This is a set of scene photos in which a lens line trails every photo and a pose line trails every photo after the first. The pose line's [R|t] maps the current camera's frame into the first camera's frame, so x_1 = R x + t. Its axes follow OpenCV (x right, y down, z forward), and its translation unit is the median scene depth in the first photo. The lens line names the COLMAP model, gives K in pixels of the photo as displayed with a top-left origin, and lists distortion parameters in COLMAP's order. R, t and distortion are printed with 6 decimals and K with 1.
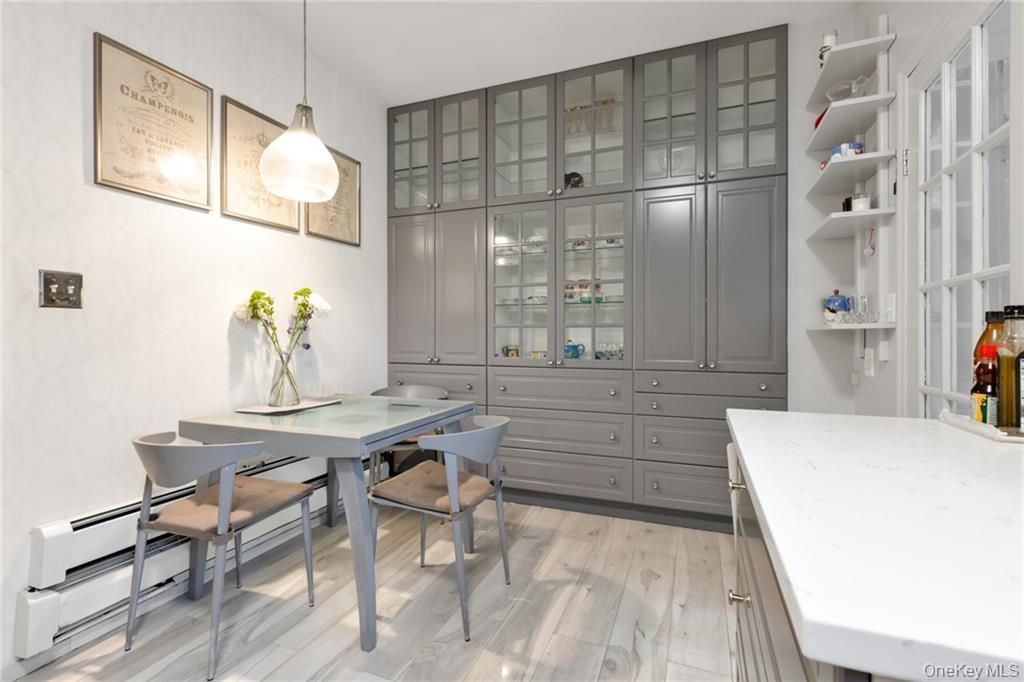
lens RADIAL K [[466.5, 0, 515.1], [0, 466.5, 339.8], [0, 0, 1]] dist [0.000336, -0.000103]
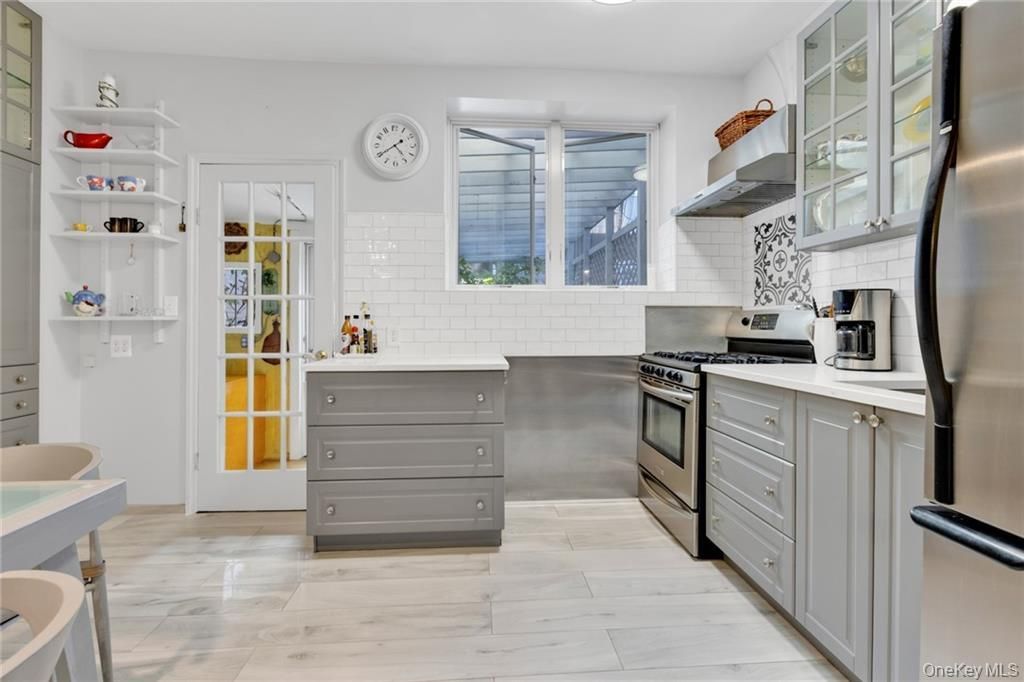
lens RADIAL K [[477.0, 0, 518.7], [0, 477.0, 324.0], [0, 0, 1]] dist [0.000667, -0.000290]
pose [[-0.439440, -0.001188, 0.898271, -0.861885], [0.005242, 0.999979, 0.003887, -0.011356], [-0.898257, 0.006417, -0.439424, 0.568281]]
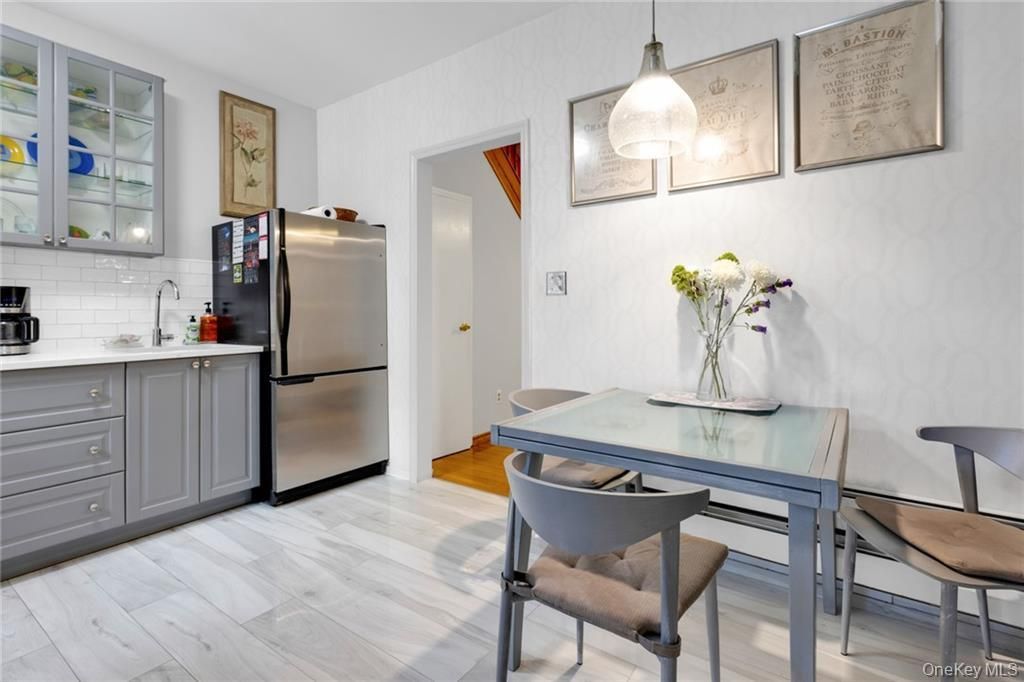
lens RADIAL K [[504.6, 0, 512.0], [0, 504.6, 312.8], [0, 0, 1]] dist [-0.000159, 0.000005]
pose [[-0.224681, 0.002120, -0.974430, 0.456920], [-0.006016, 0.999976, 0.003563, -0.021292], [0.974414, 0.006663, -0.224663, 0.918899]]
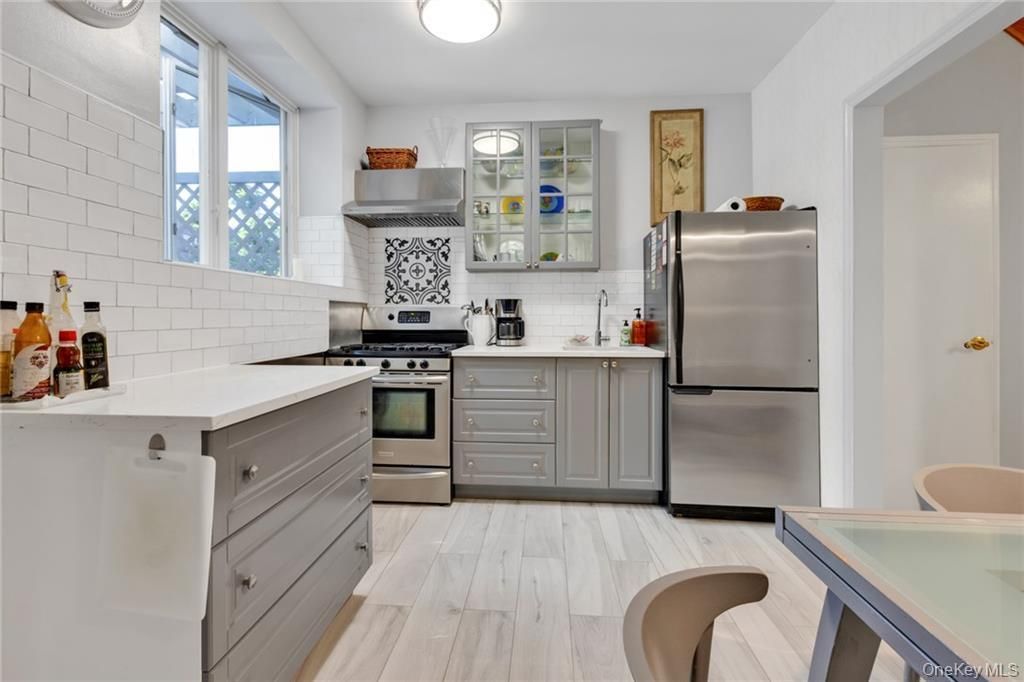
lens RADIAL K [[480.9, 0, 500.3], [0, 480.9, 315.7], [0, 0, 1]] dist [-0.000734, -0.000240]
pose [[-0.956654, -0.004062, -0.291197, 0.118255], [-0.006318, 0.999957, 0.006807, -0.025481], [0.291157, 0.008351, -0.956639, 1.056182]]
